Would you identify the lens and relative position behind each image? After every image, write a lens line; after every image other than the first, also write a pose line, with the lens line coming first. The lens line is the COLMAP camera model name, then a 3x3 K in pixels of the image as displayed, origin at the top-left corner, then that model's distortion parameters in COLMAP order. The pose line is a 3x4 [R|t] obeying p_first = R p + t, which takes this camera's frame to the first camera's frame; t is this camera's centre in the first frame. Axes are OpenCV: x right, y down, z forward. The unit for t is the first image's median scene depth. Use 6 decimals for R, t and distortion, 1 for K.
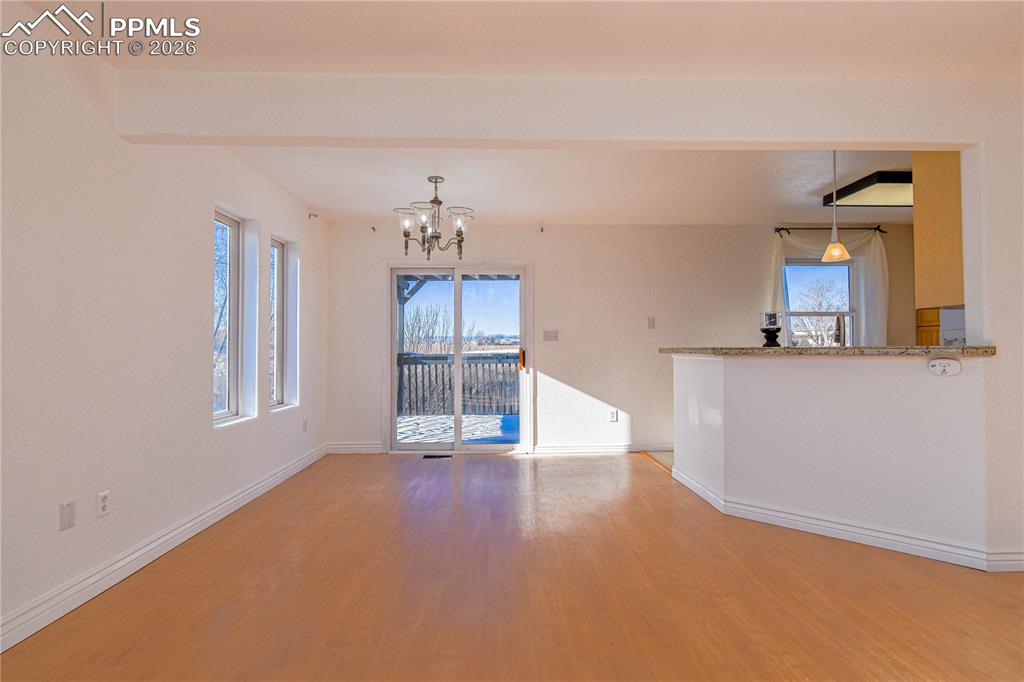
lens RADIAL K [[497.7, 0, 512.0], [0, 497.7, 341.0], [0, 0, 1]] dist [0.002833, 0.000511]
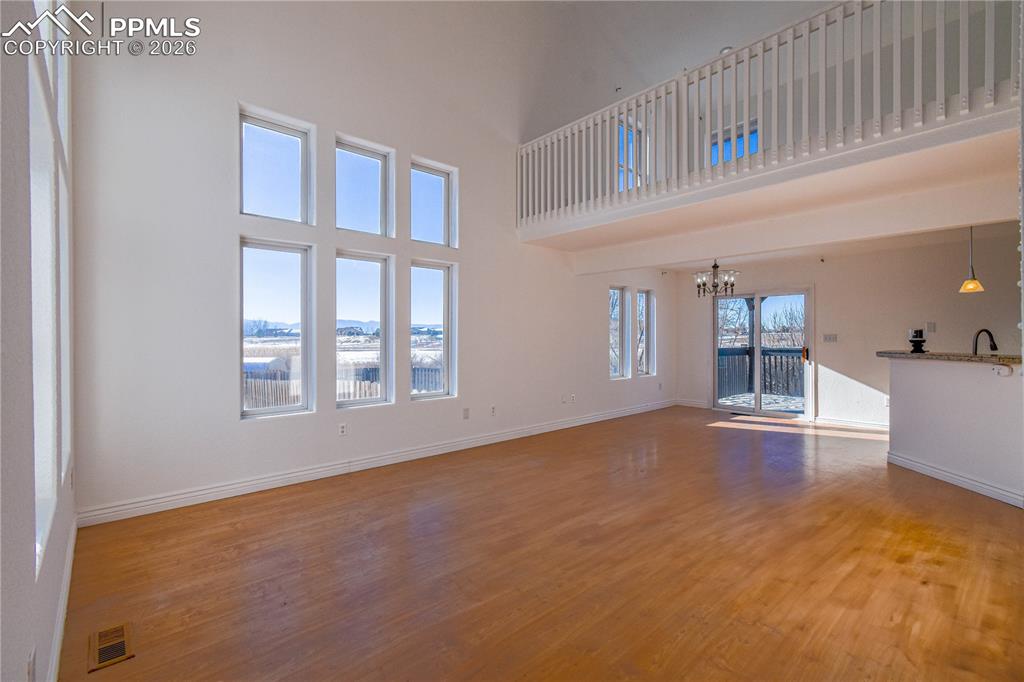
lens RADIAL K [[459.2, 0, 512.0], [0, 459.2, 341.0], [0, 0, 1]] dist [0.005004, -0.000520]
pose [[0.656337, 0.008776, -0.754417, 0.555498], [0.010613, 0.999726, 0.020864, -0.046455], [0.754393, -0.021701, 0.656064, -0.585215]]
